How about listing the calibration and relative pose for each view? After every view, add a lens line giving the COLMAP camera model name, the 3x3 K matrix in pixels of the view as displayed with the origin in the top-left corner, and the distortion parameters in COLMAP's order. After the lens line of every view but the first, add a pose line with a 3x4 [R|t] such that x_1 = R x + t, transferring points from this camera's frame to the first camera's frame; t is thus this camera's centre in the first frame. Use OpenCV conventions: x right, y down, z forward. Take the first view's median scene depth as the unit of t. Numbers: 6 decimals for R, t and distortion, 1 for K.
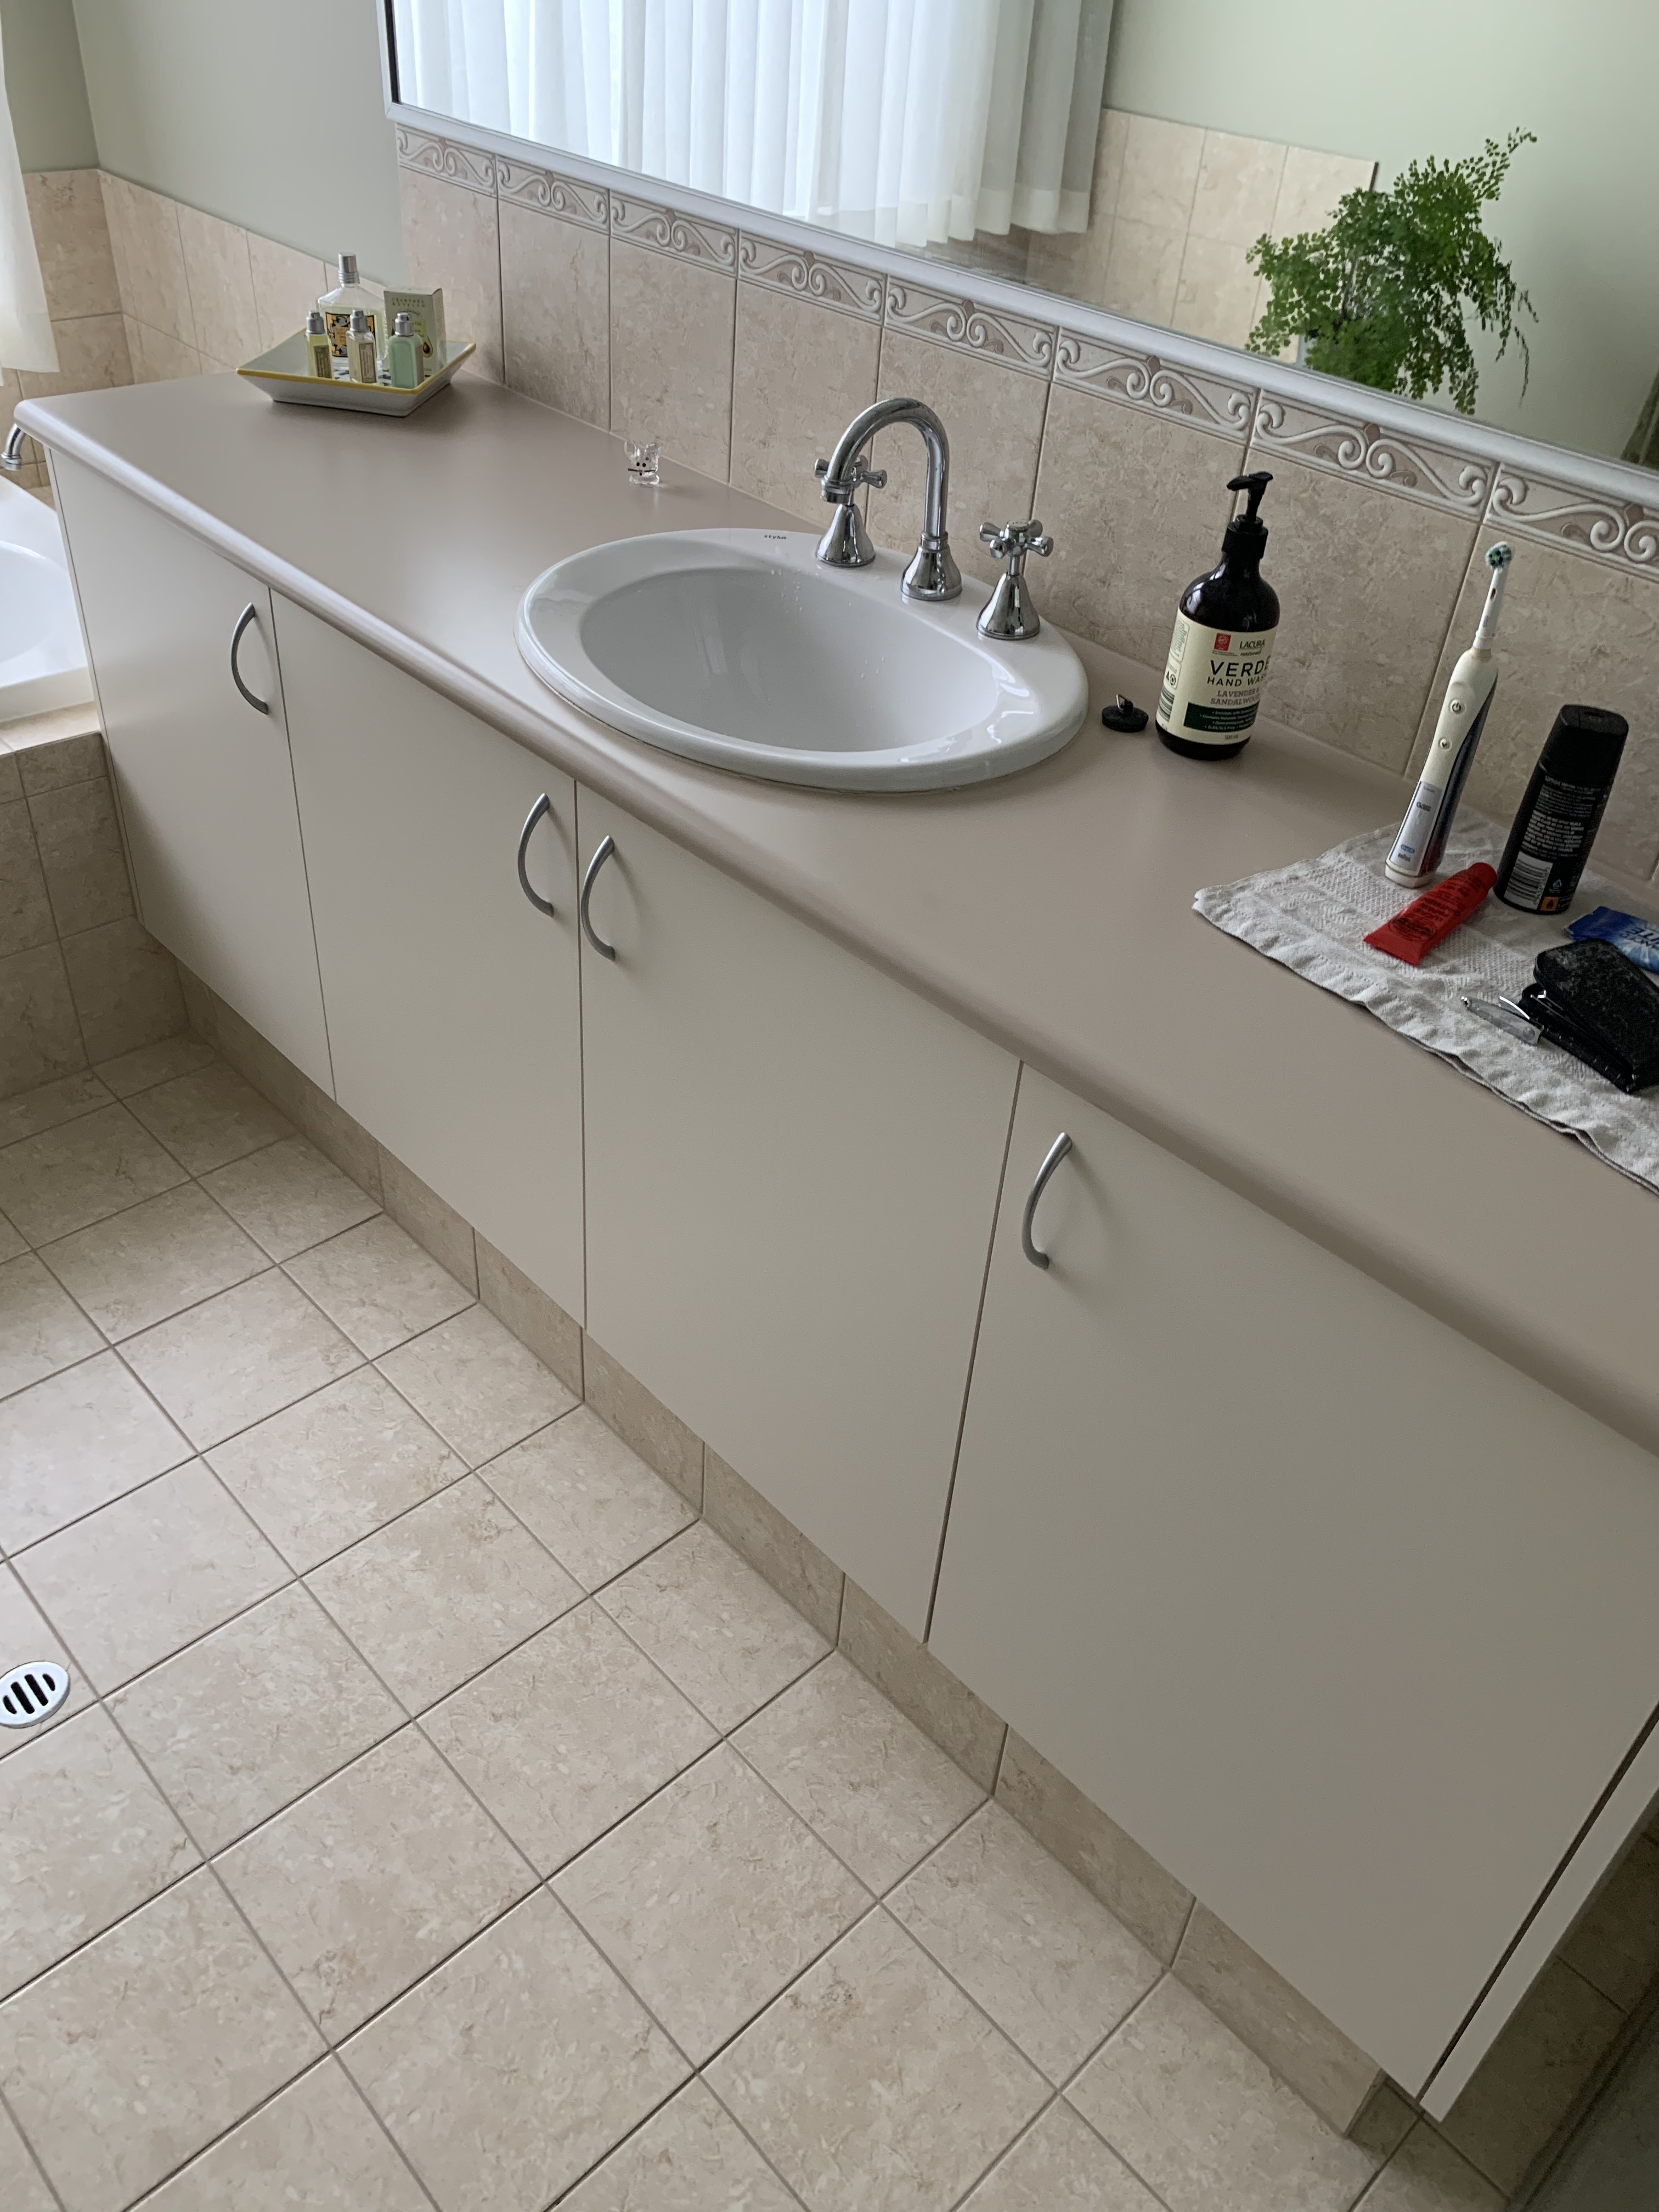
lens RADIAL K [[1687.1, 0, 827.2], [0, 1687.1, 1085.9], [0, 0, 1]] dist [-0.011586, 0.011058]
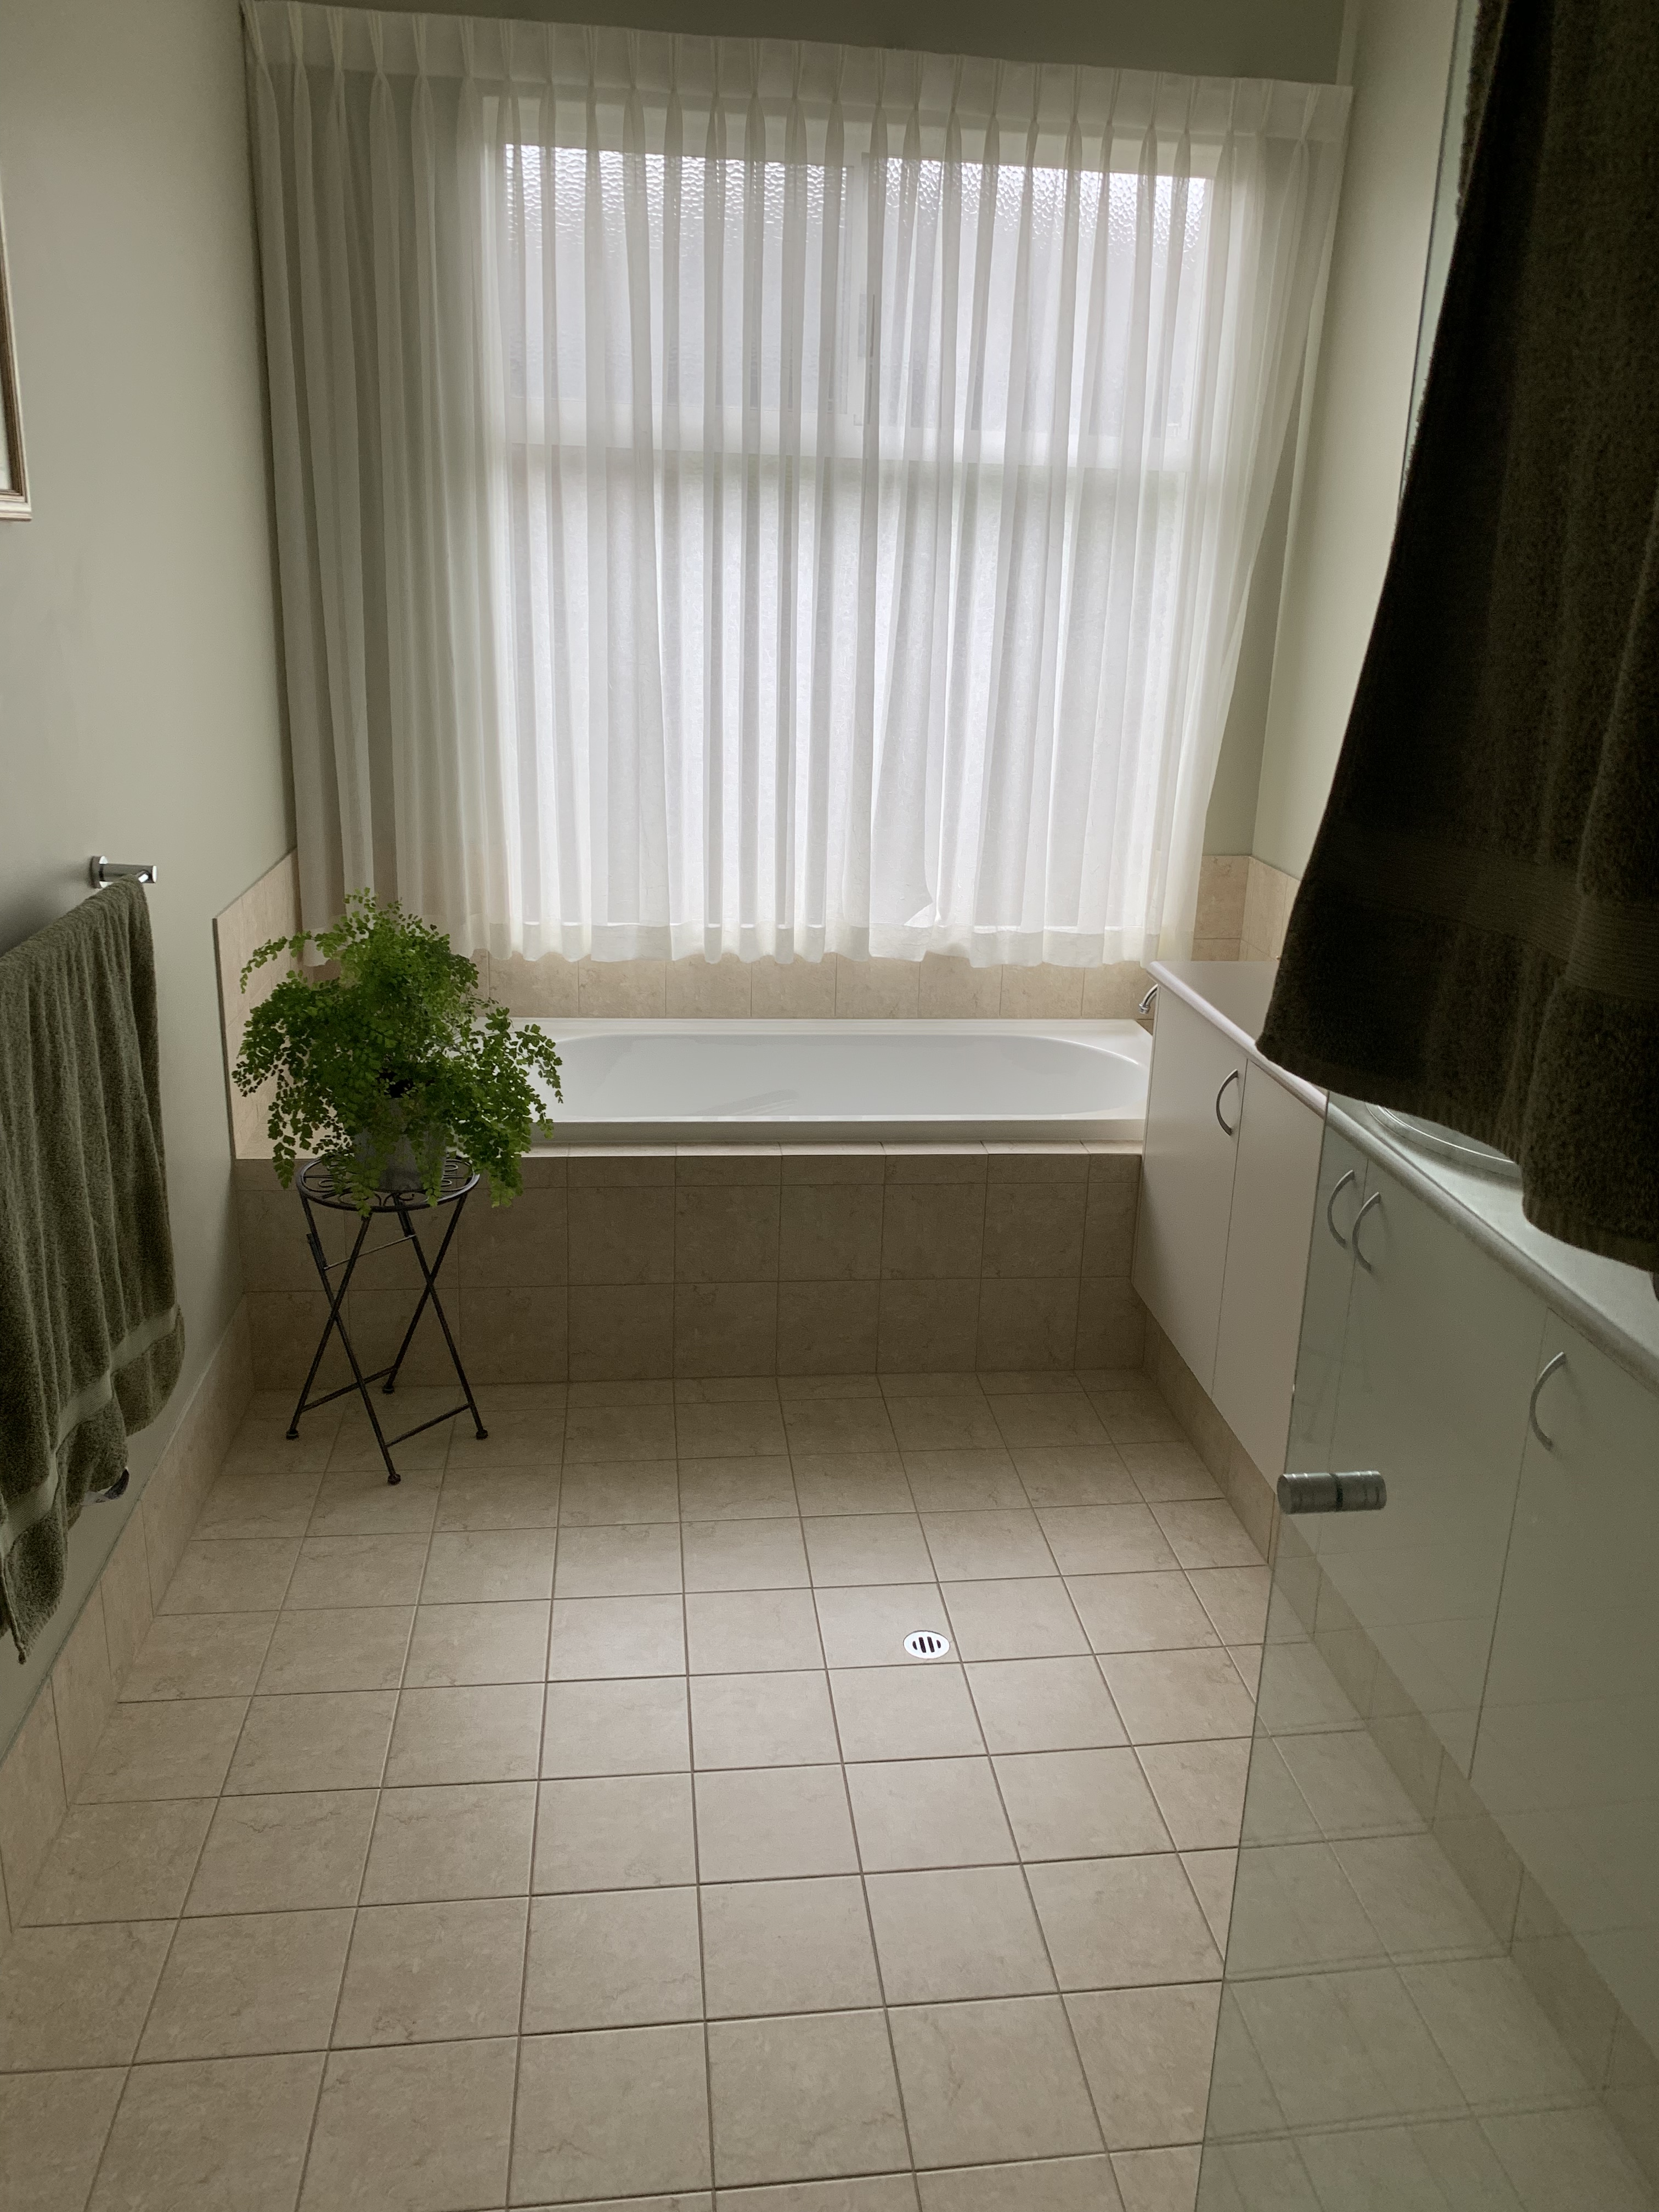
lens RADIAL K [[1687.1, 0, 840.0], [0, 1687.1, 1105.3], [0, 0, 1]] dist [-0.011586, 0.011058]
pose [[0.803234, 0.137405, -0.579599, 0.267499], [-0.336445, 0.907611, -0.251093, 0.251192], [0.491548, 0.396690, 0.775253, -0.416576]]
